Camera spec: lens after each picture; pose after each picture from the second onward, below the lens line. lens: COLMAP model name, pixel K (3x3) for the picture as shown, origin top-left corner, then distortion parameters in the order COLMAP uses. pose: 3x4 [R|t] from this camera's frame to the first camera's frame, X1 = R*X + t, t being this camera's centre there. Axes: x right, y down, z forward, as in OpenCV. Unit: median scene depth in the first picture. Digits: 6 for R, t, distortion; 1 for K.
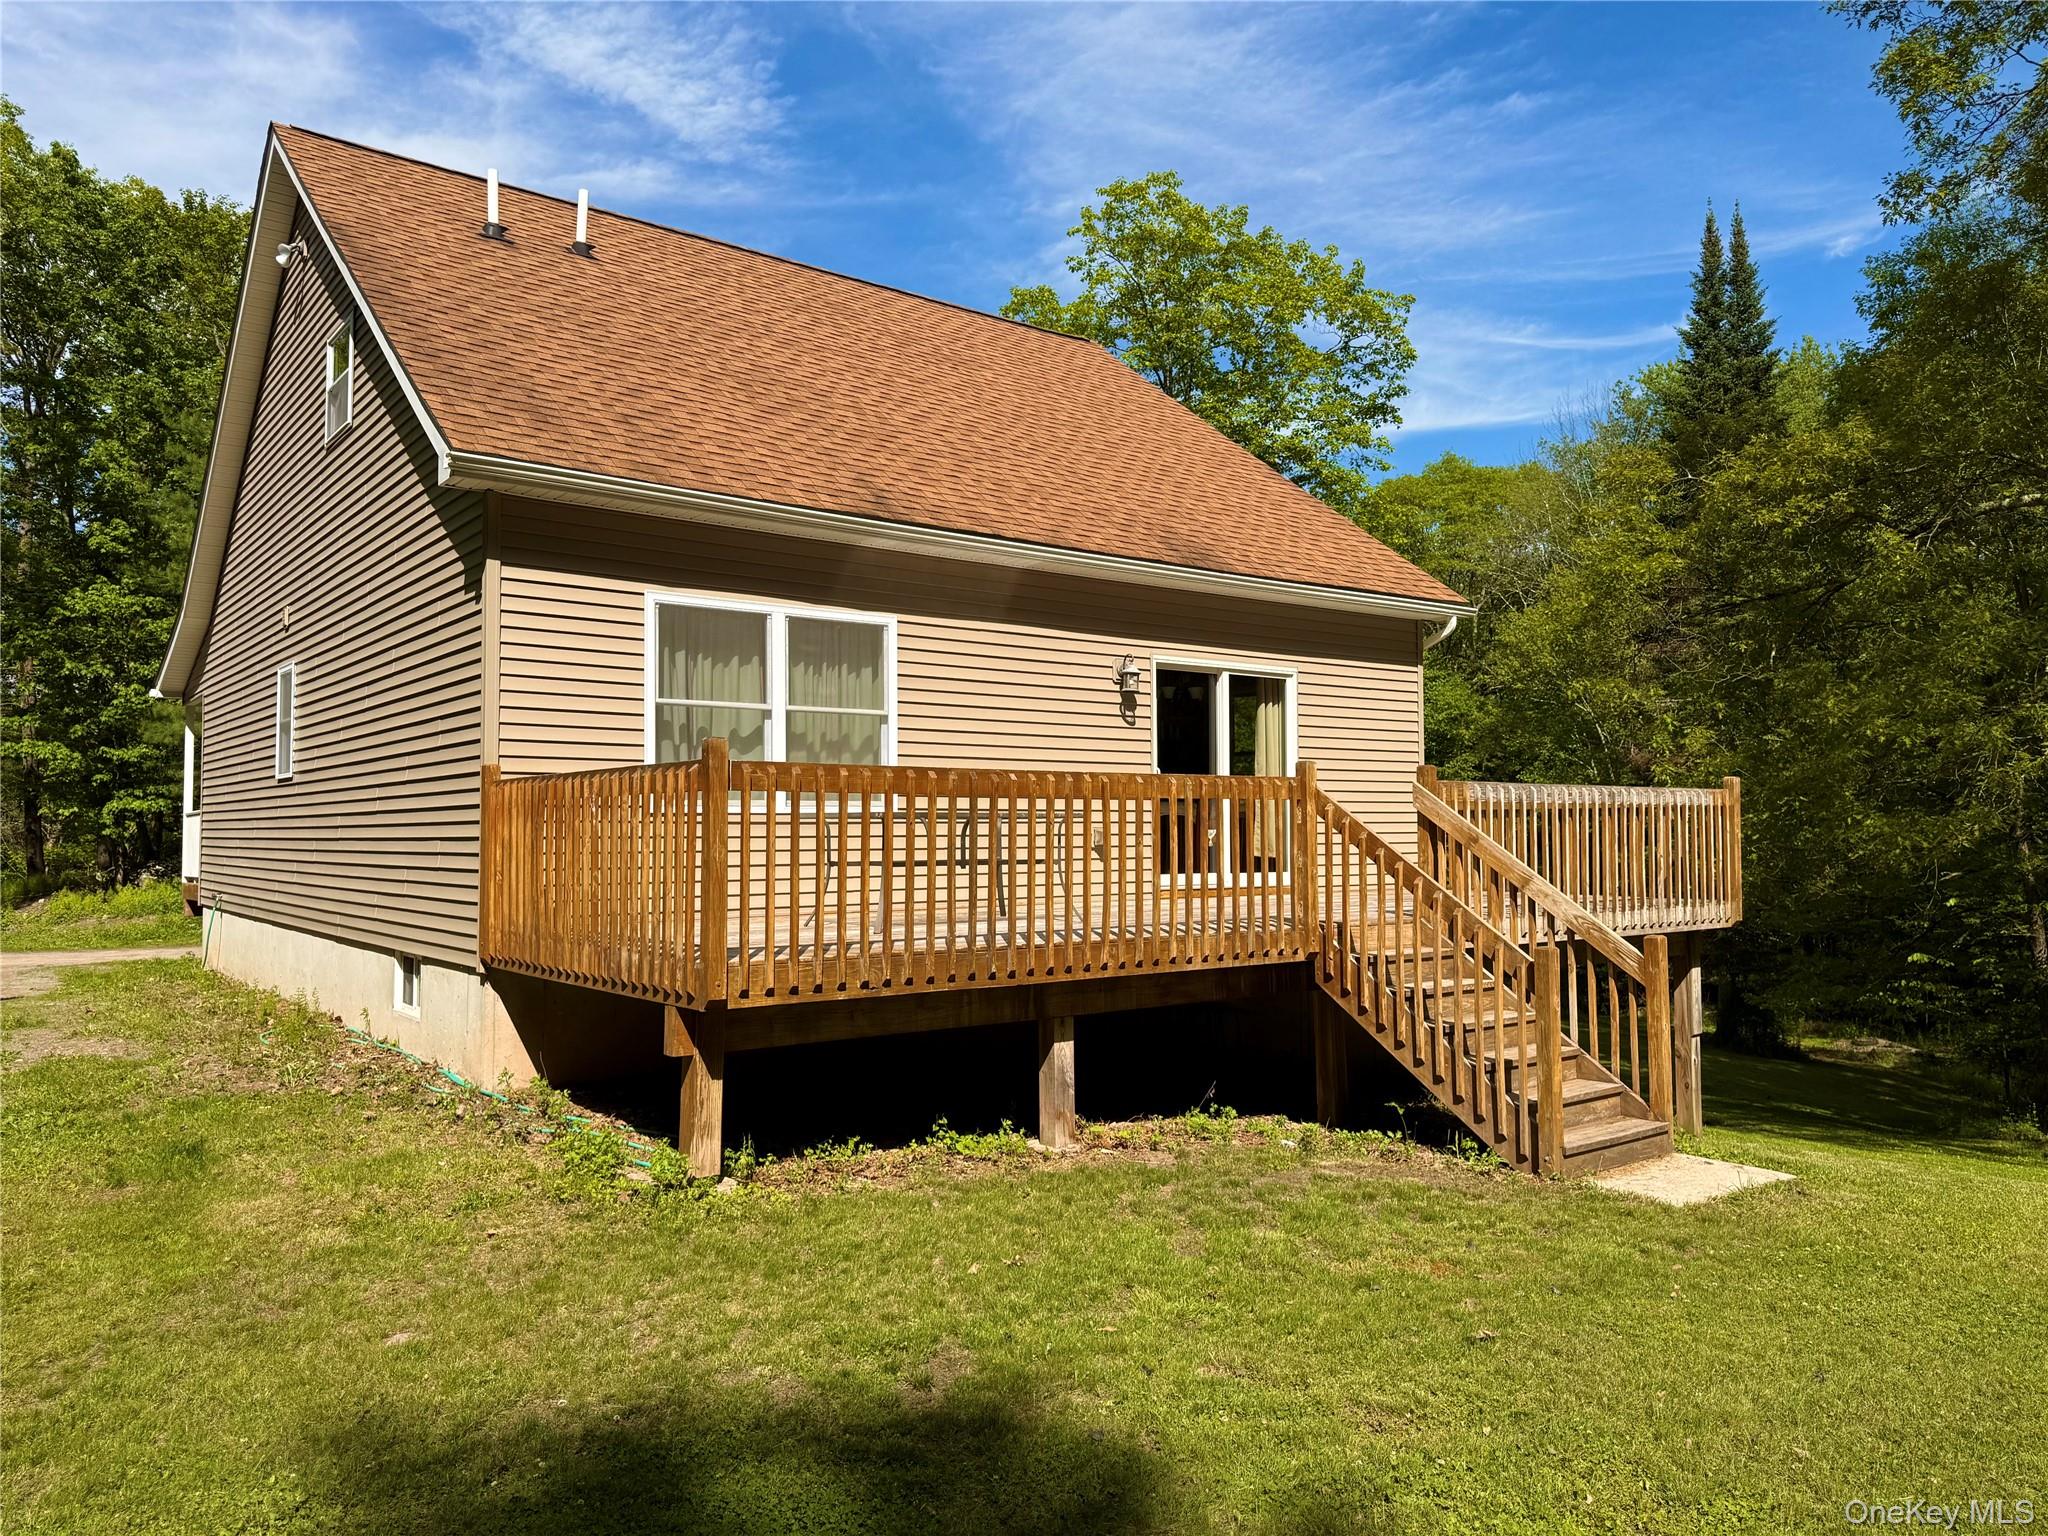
lens RADIAL K [[1446.0, 0, 1026.7], [0, 1446.0, 774.7], [0, 0, 1]] dist [0.065691, -0.001530]
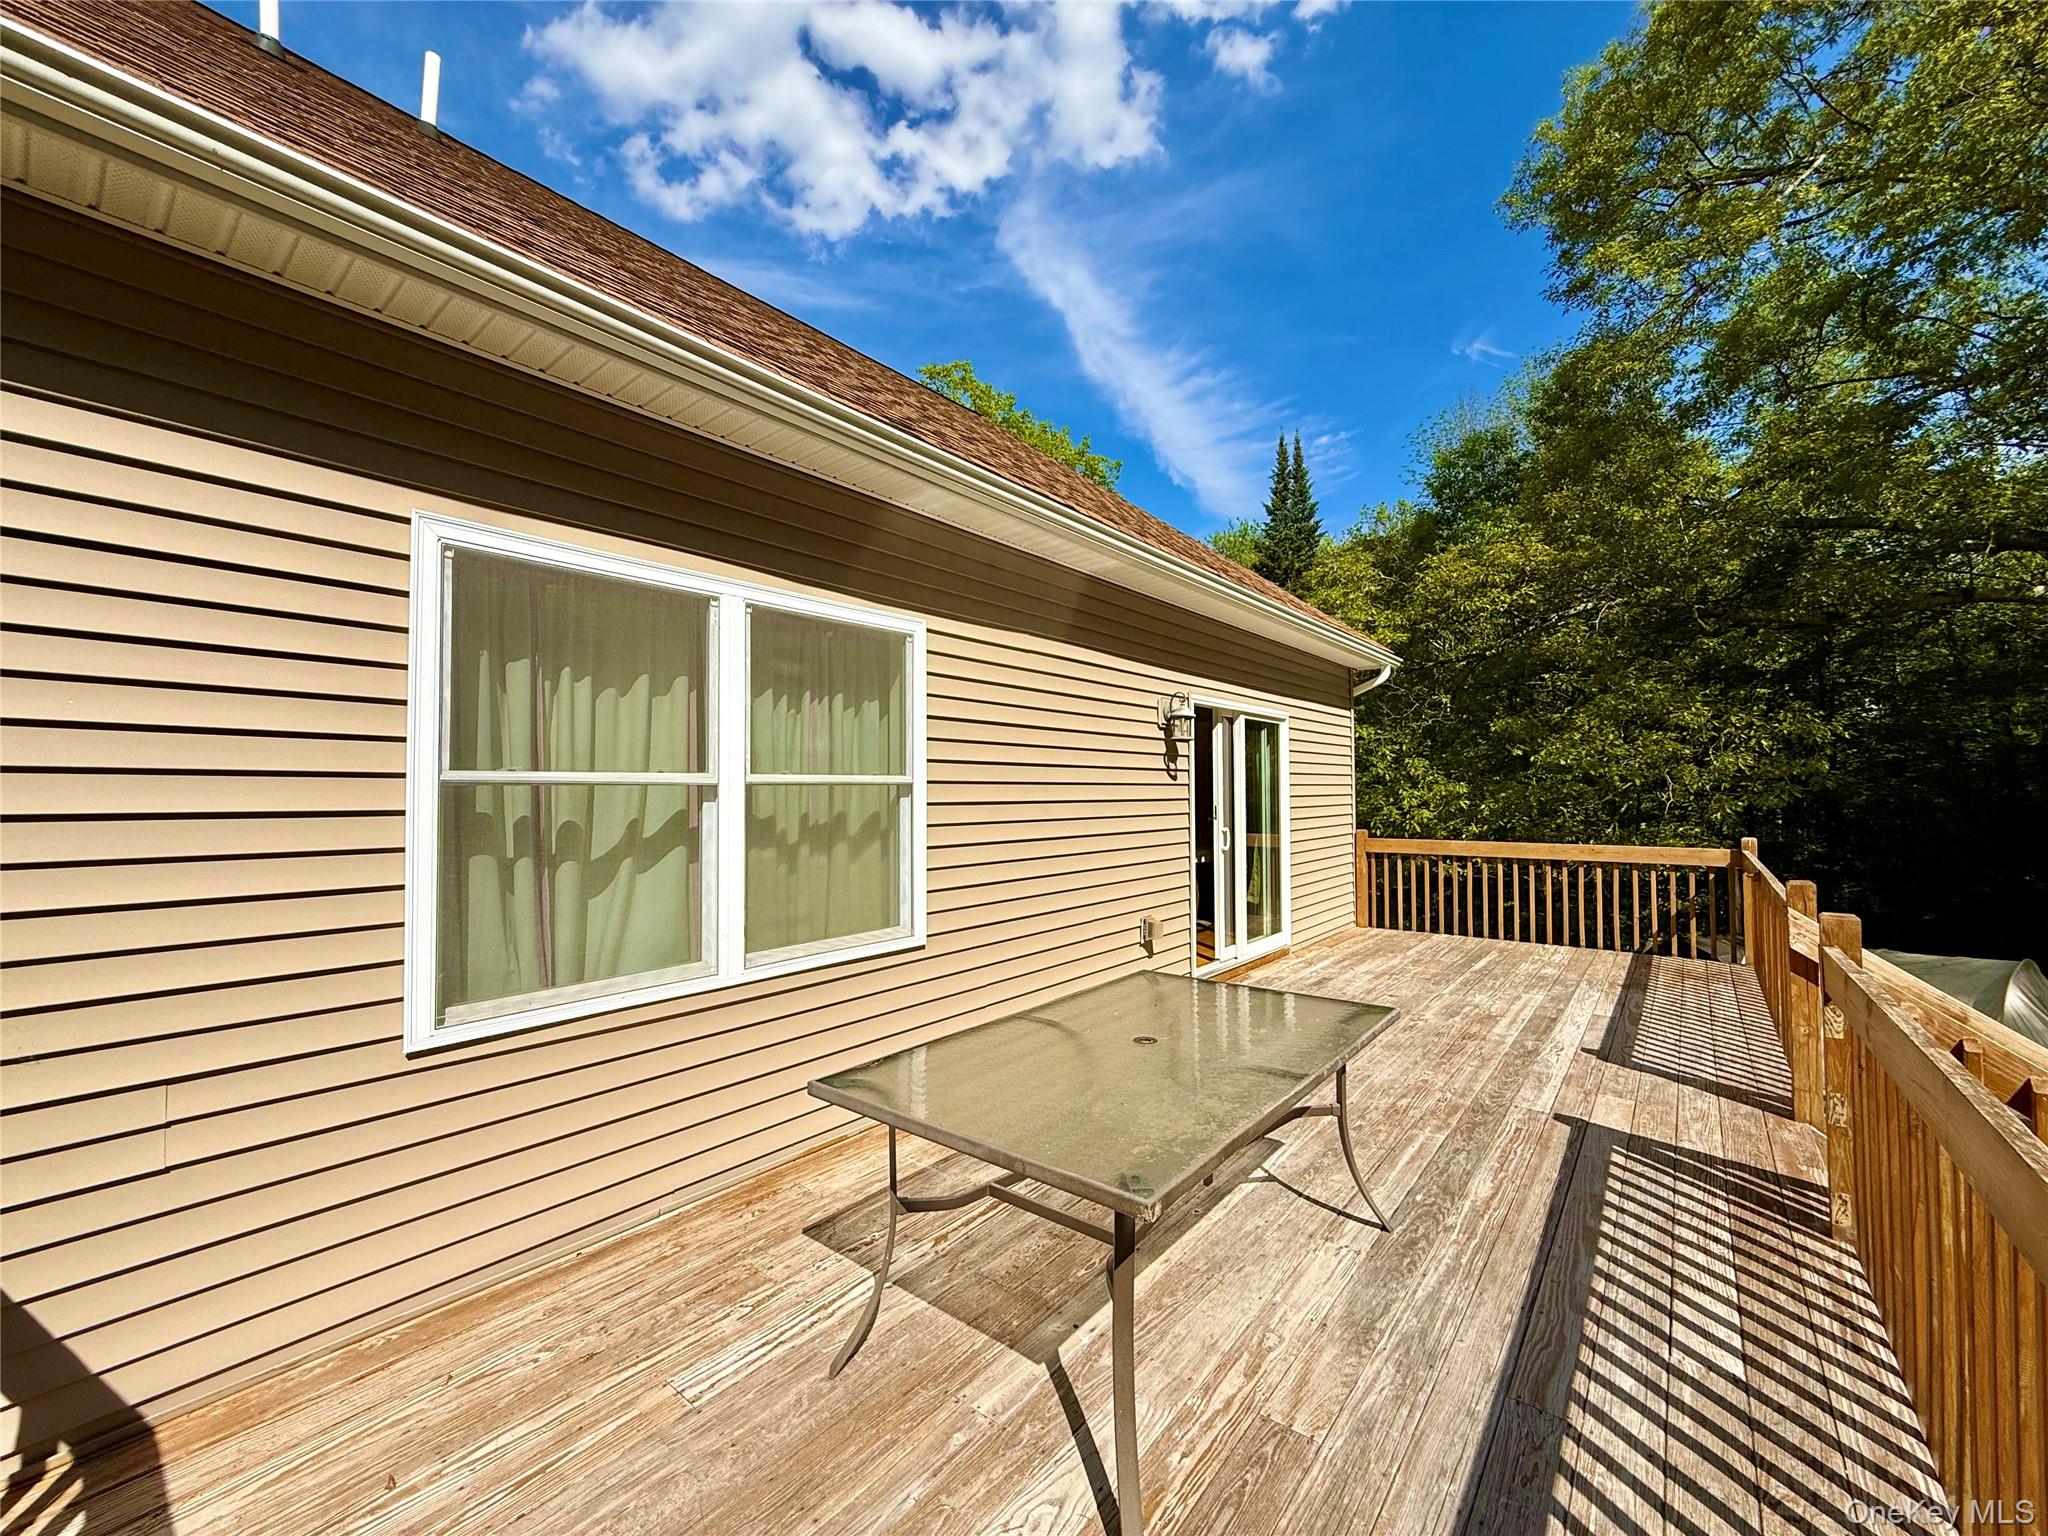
lens RADIAL K [[813.5, 0, 1017.7], [0, 813.5, 768.6], [0, 0, 1]] dist [-0.000393, 0.000575]
pose [[0.973627, 0.011287, 0.227866, -0.130378], [-0.015318, 0.999756, 0.015929, -0.053076], [-0.227630, -0.019000, 0.973562, 0.655487]]
